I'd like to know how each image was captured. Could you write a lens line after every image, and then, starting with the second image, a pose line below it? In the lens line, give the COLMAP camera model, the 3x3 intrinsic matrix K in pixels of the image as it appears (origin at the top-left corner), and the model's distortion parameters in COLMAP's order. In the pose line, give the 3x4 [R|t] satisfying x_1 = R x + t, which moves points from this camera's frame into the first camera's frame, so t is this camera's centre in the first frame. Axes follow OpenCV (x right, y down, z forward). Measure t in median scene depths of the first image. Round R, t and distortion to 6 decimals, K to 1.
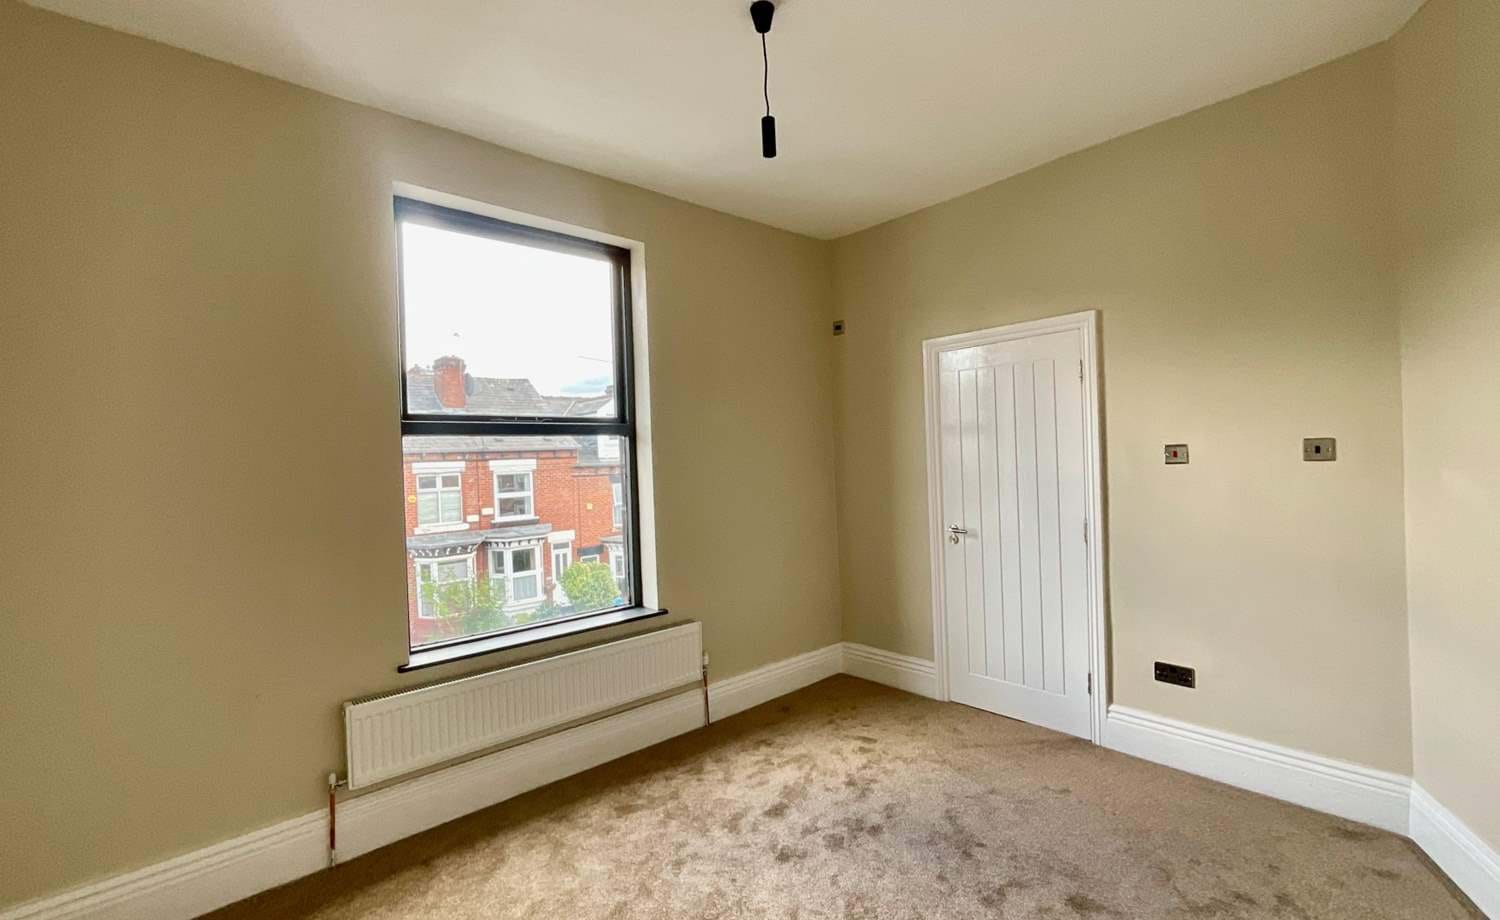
lens RADIAL K [[639.2, 0, 749.0], [0, 639.2, 468.5], [0, 0, 1]] dist [0.000768, 0.001073]
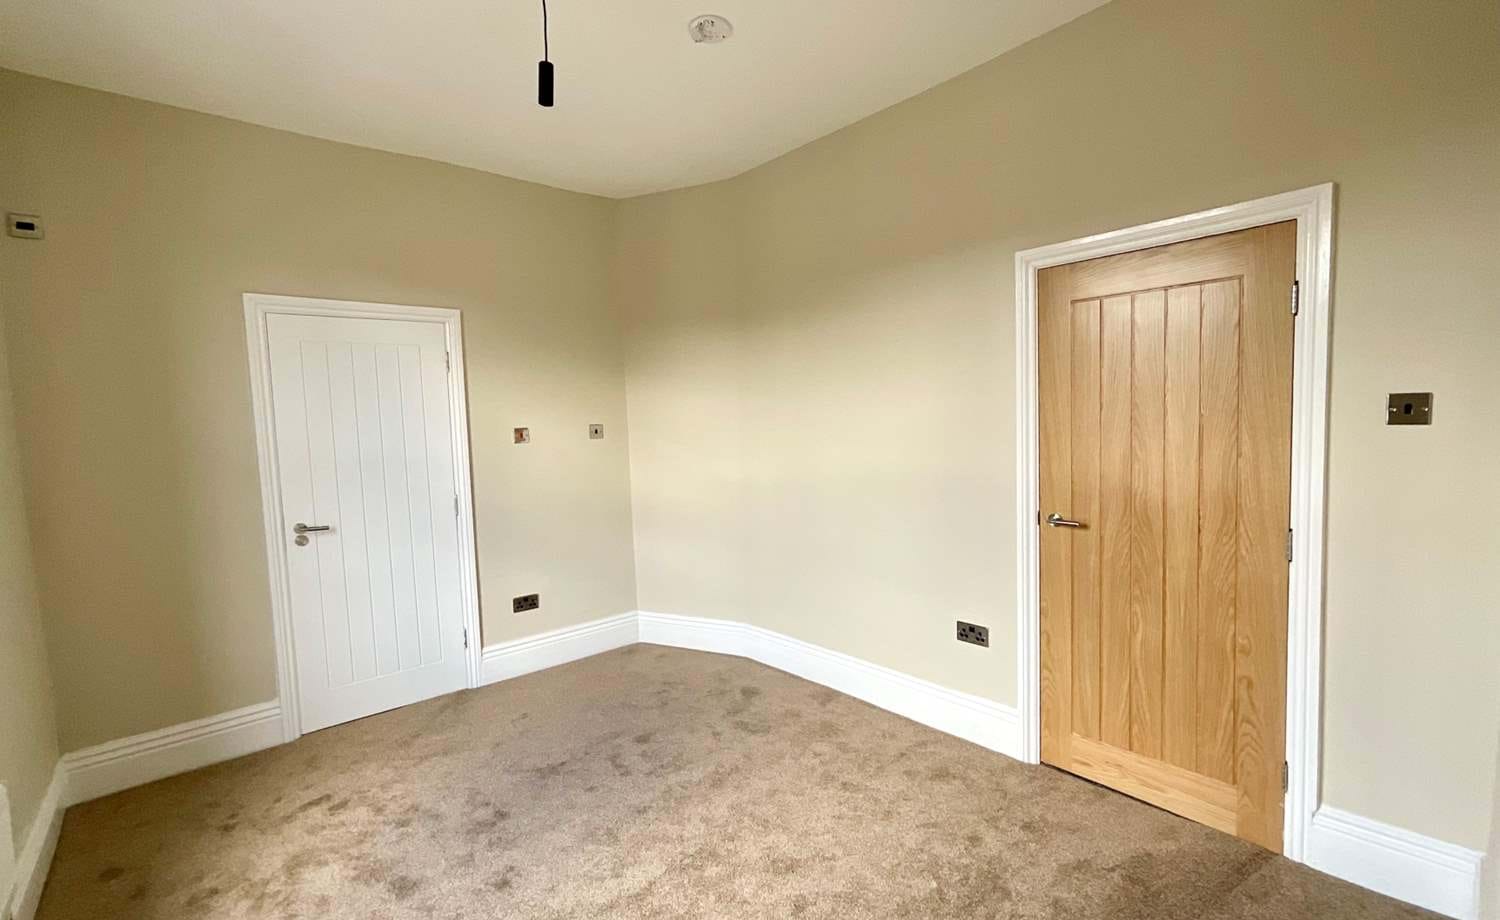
lens RADIAL K [[644.5, 0, 749.2], [0, 644.5, 450.8], [0, 0, 1]] dist [-0.000970, 0.000158]
pose [[0.034288, -0.013163, 0.999325, -0.610822], [0.052917, 0.998535, 0.011336, 0.018323], [-0.998010, 0.052493, 0.034934, 0.454114]]
